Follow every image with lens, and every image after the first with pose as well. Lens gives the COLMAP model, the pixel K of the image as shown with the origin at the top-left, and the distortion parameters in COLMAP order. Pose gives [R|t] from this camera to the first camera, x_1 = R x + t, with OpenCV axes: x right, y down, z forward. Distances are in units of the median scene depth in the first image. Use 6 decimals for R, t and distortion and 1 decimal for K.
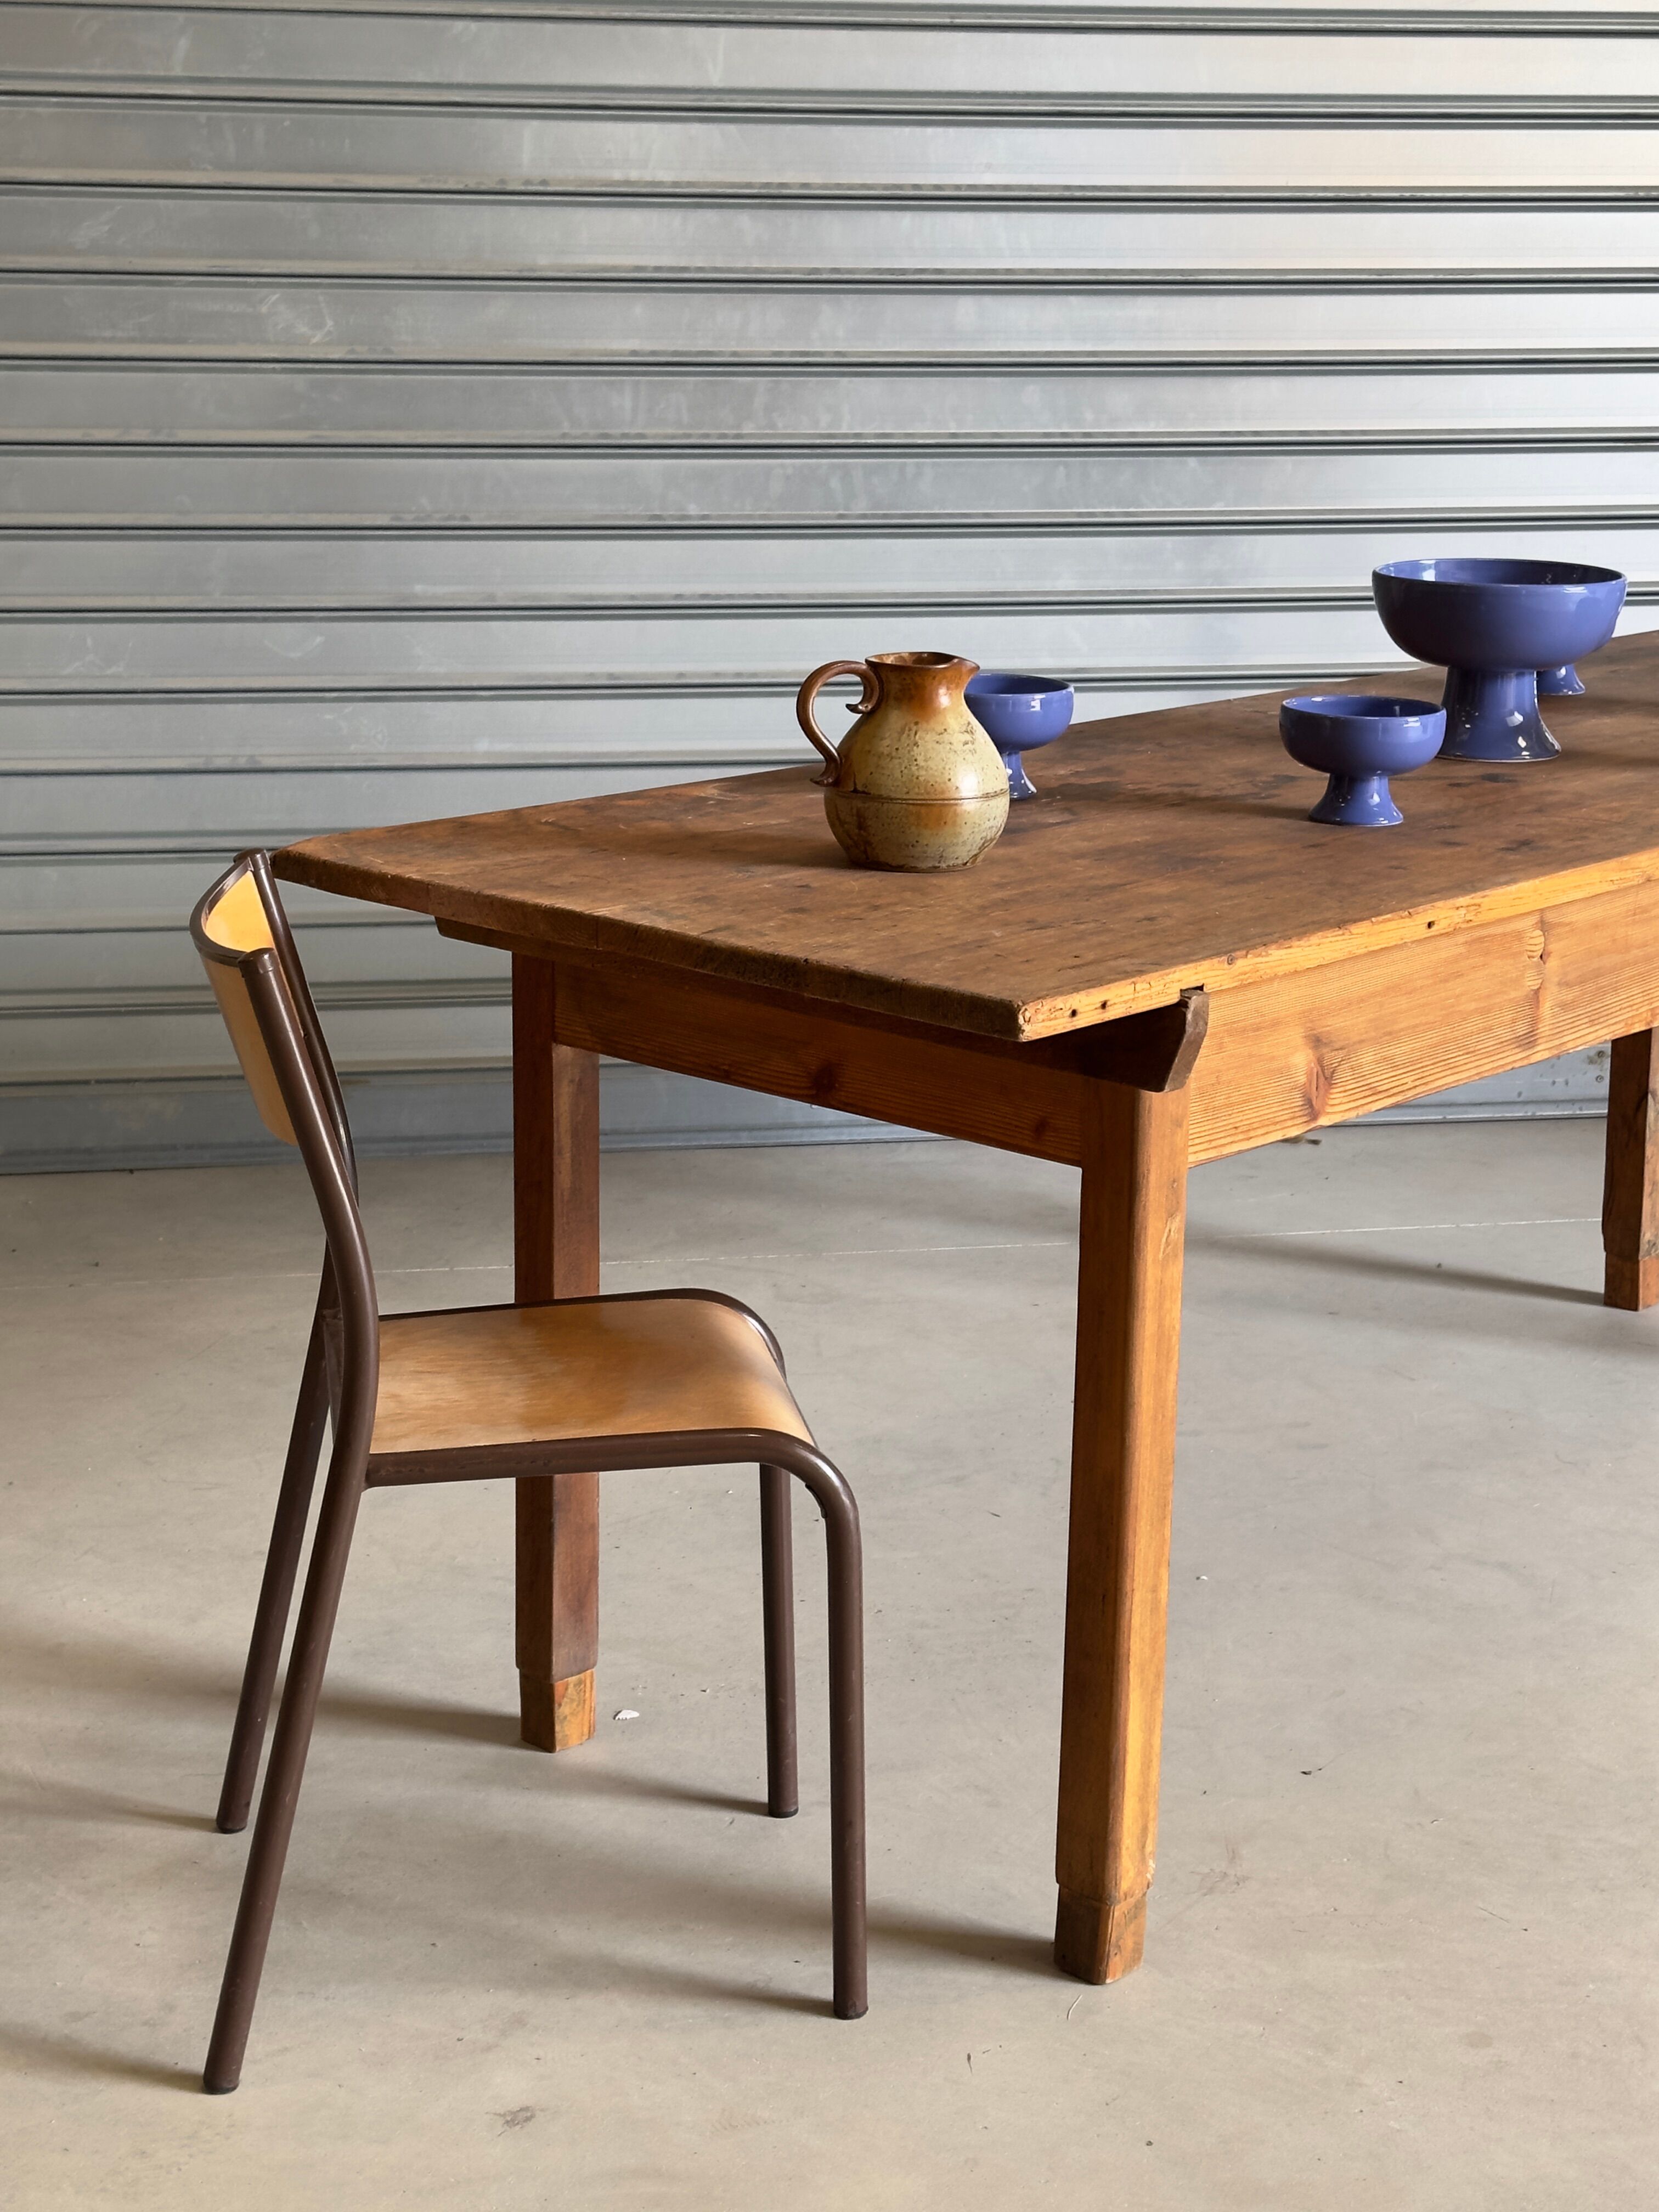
lens RADIAL K [[3524.5, 0, 829.5], [0, 3524.5, 1106.0], [0, 0, 1]] dist [0.161446, -0.127355]
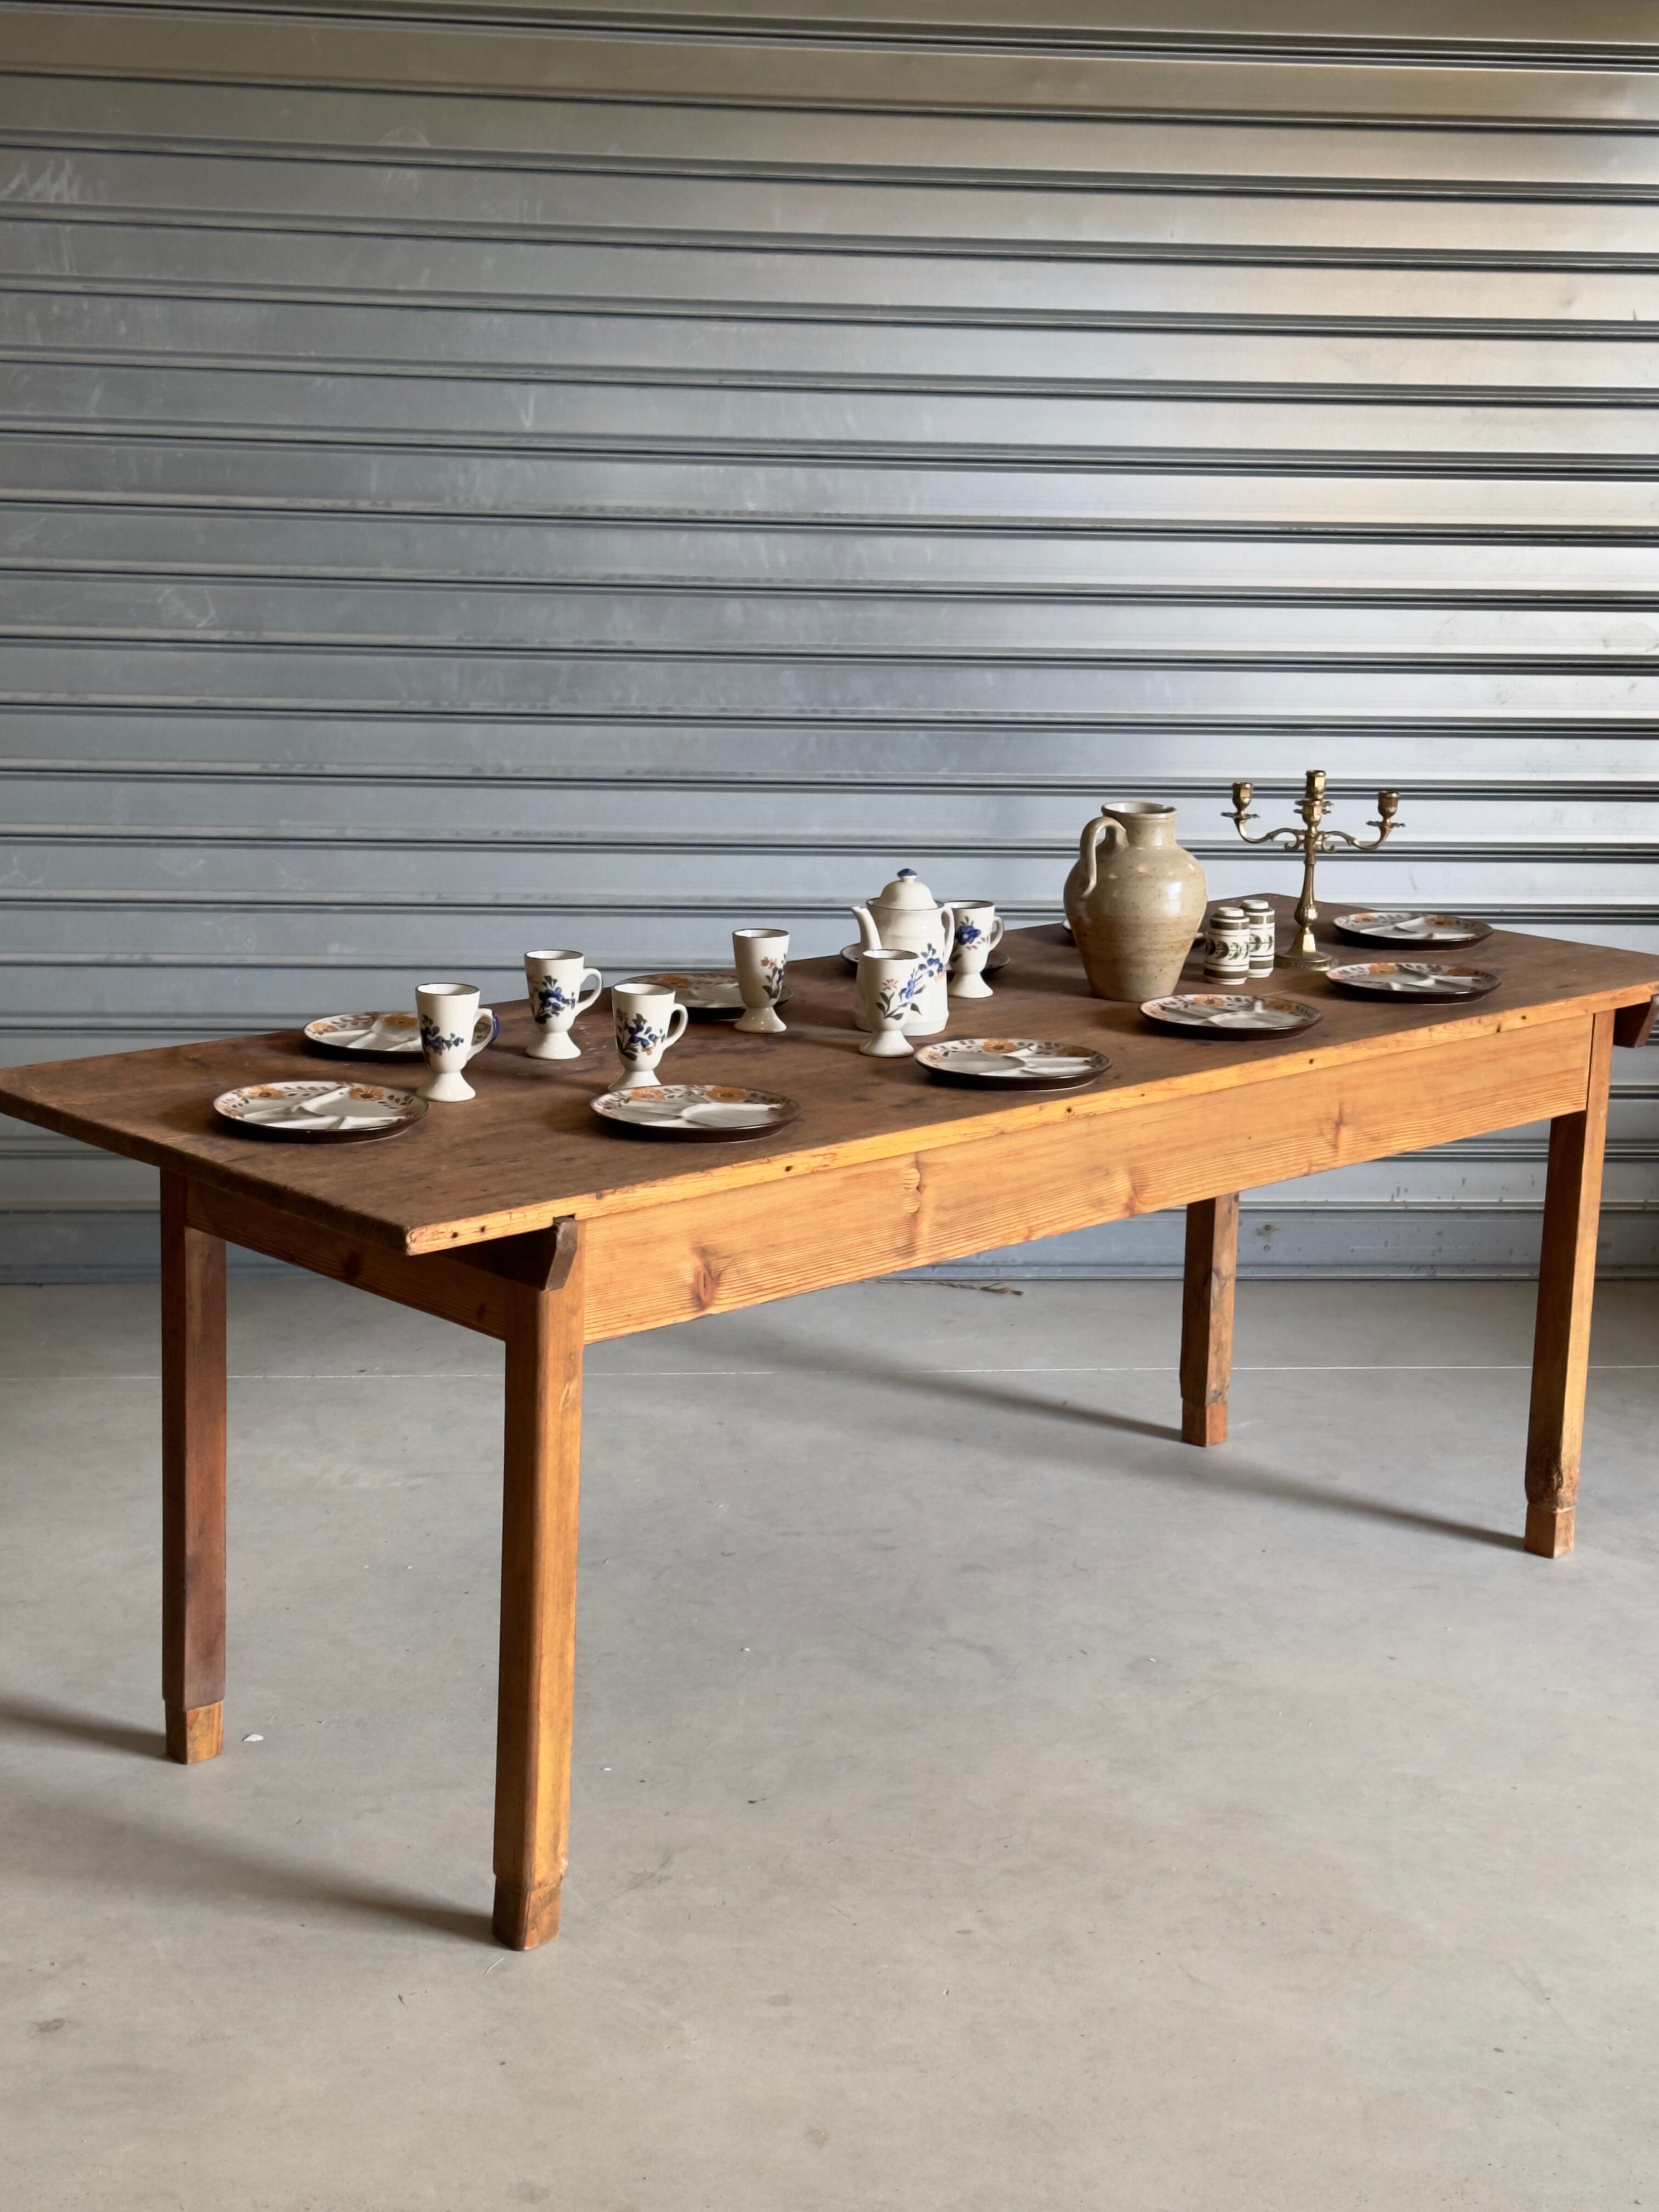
lens RADIAL K [[3276.7, 0, 787.2], [0, 3276.7, 1134.2], [0, 0, 1]] dist [0.162565, -0.166676]
pose [[0.997474, 0.033143, -0.062831, 0.222950], [-0.034299, 0.999260, -0.017411, -0.038332], [0.062207, 0.019522, 0.997872, -0.221645]]
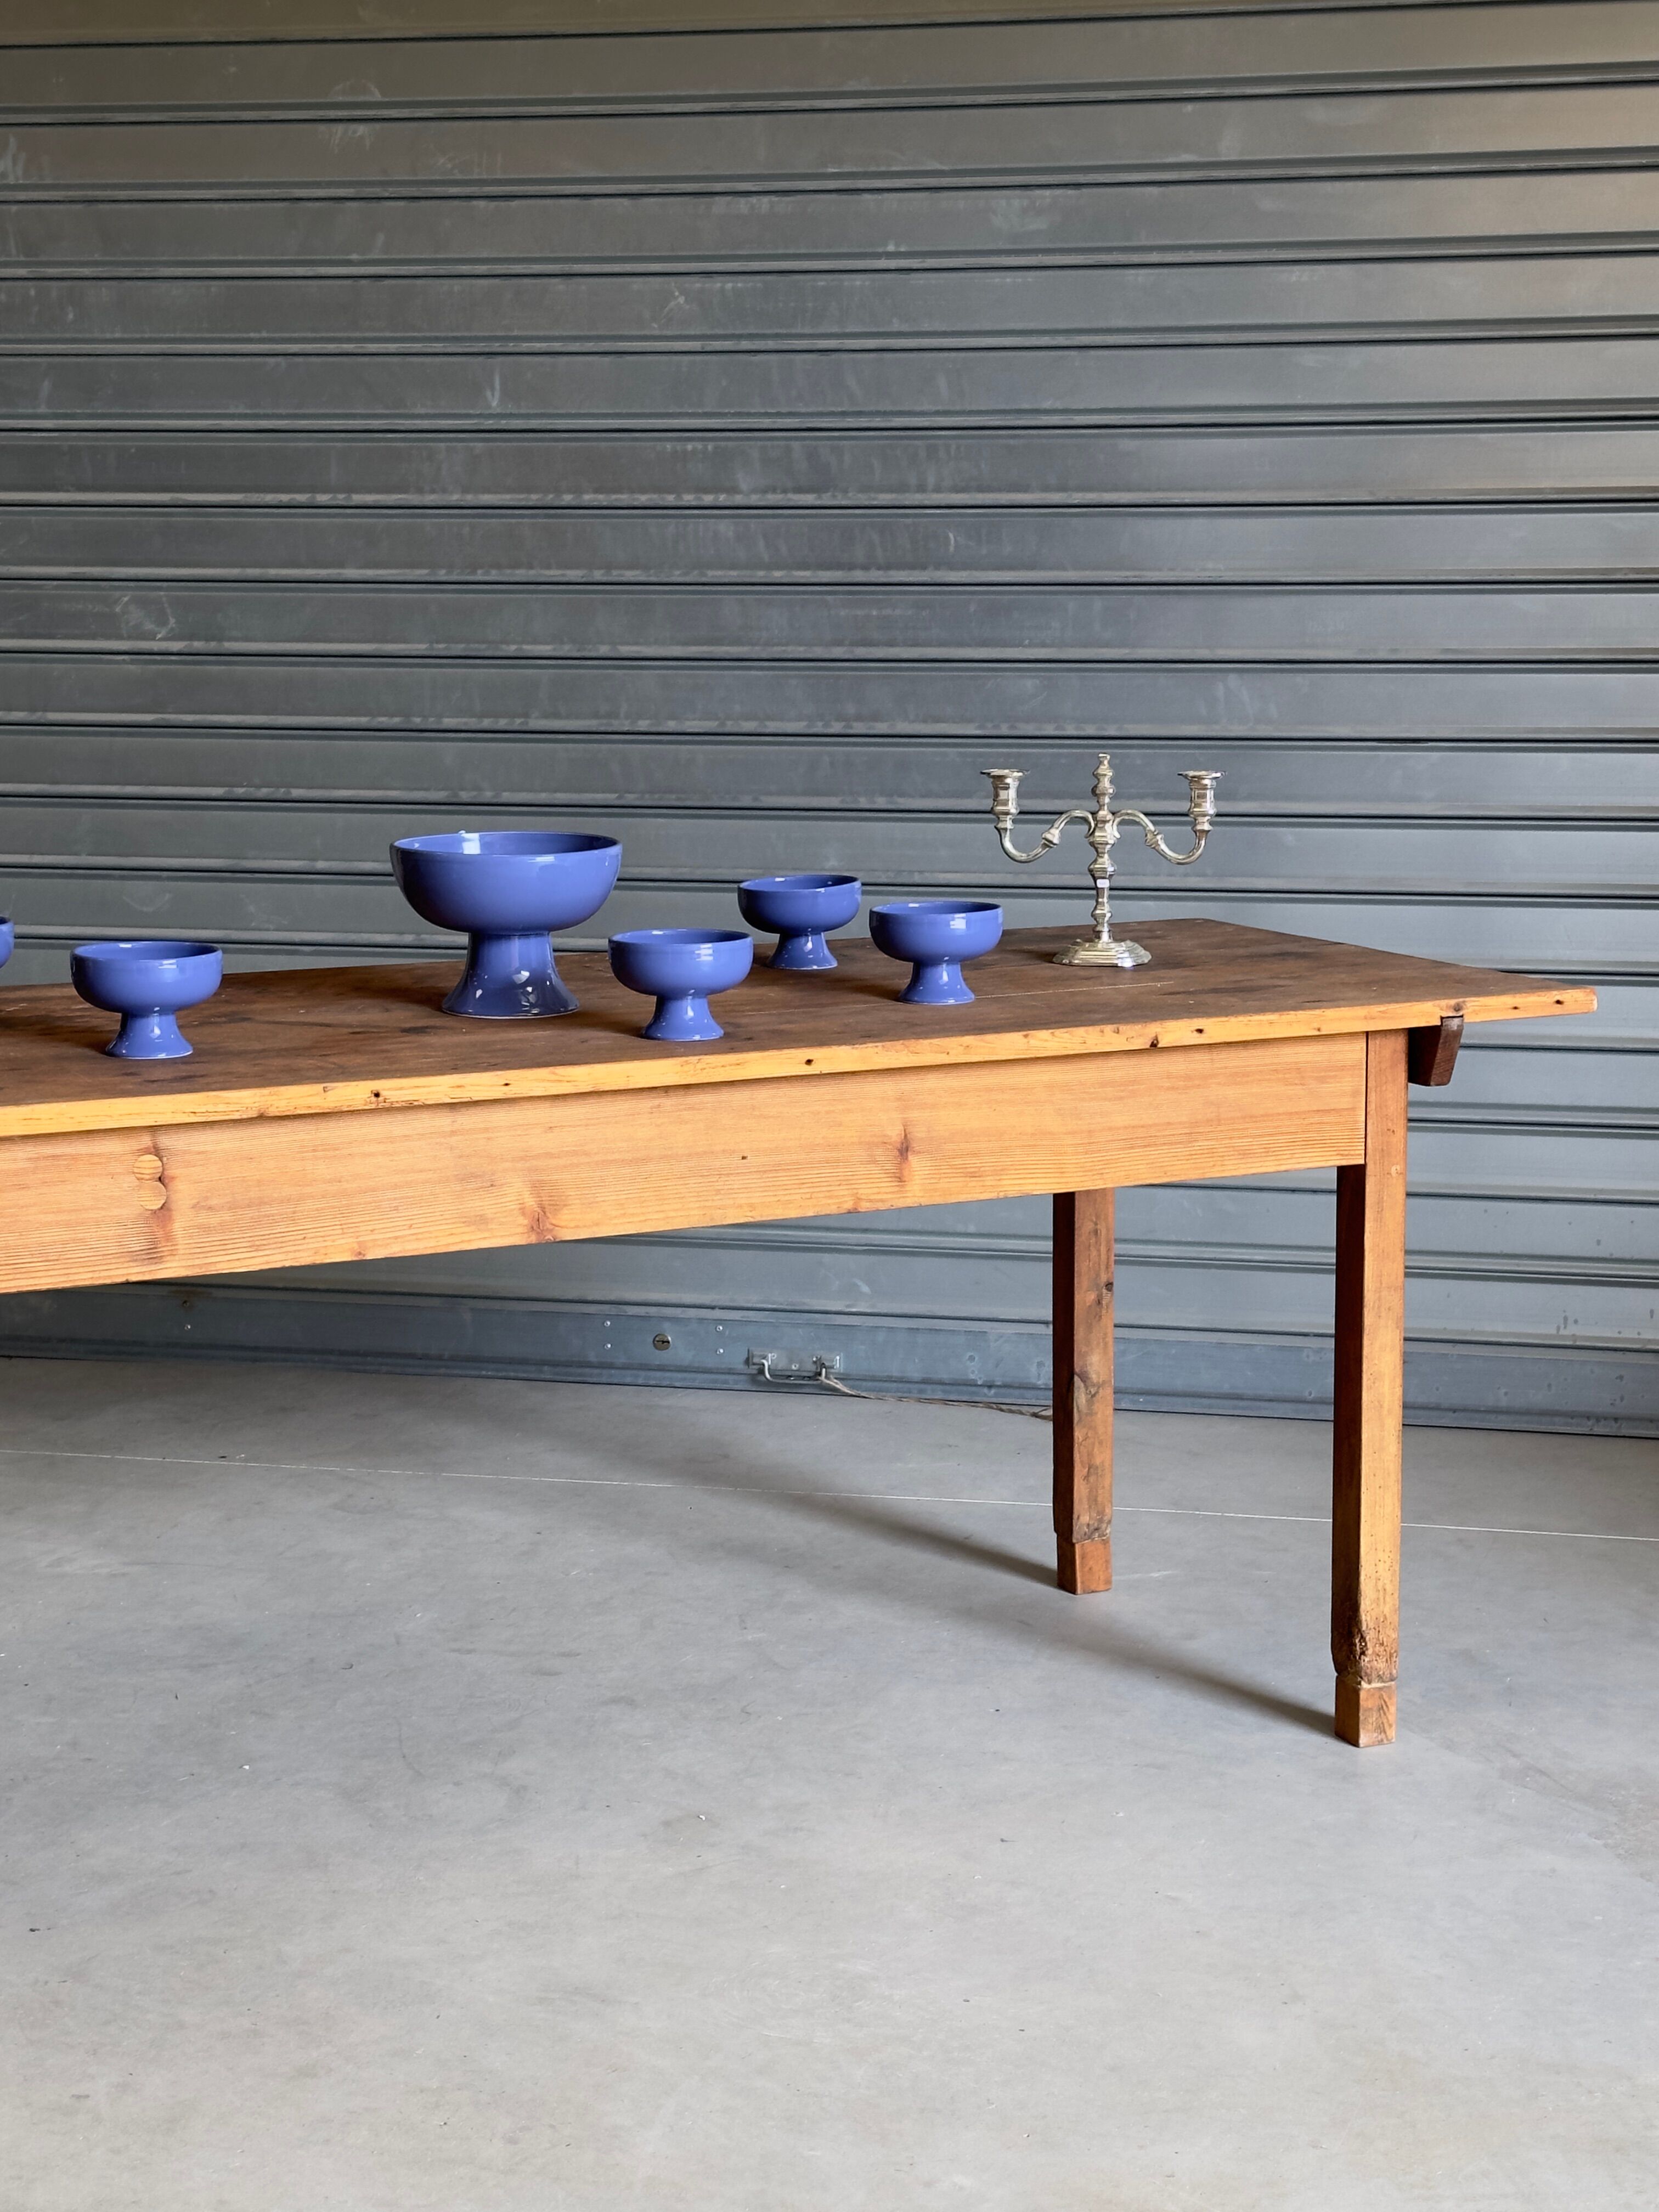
lens RADIAL K [[3520.6, 0, 825.6], [0, 3520.6, 1136.6], [0, 0, 1]] dist [0.158425, -0.089222]
pose [[0.927110, 0.052541, -0.371088, 0.773840], [-0.081188, 0.994769, -0.061991, -0.004399], [0.365890, 0.087601, 0.926526, 0.065433]]
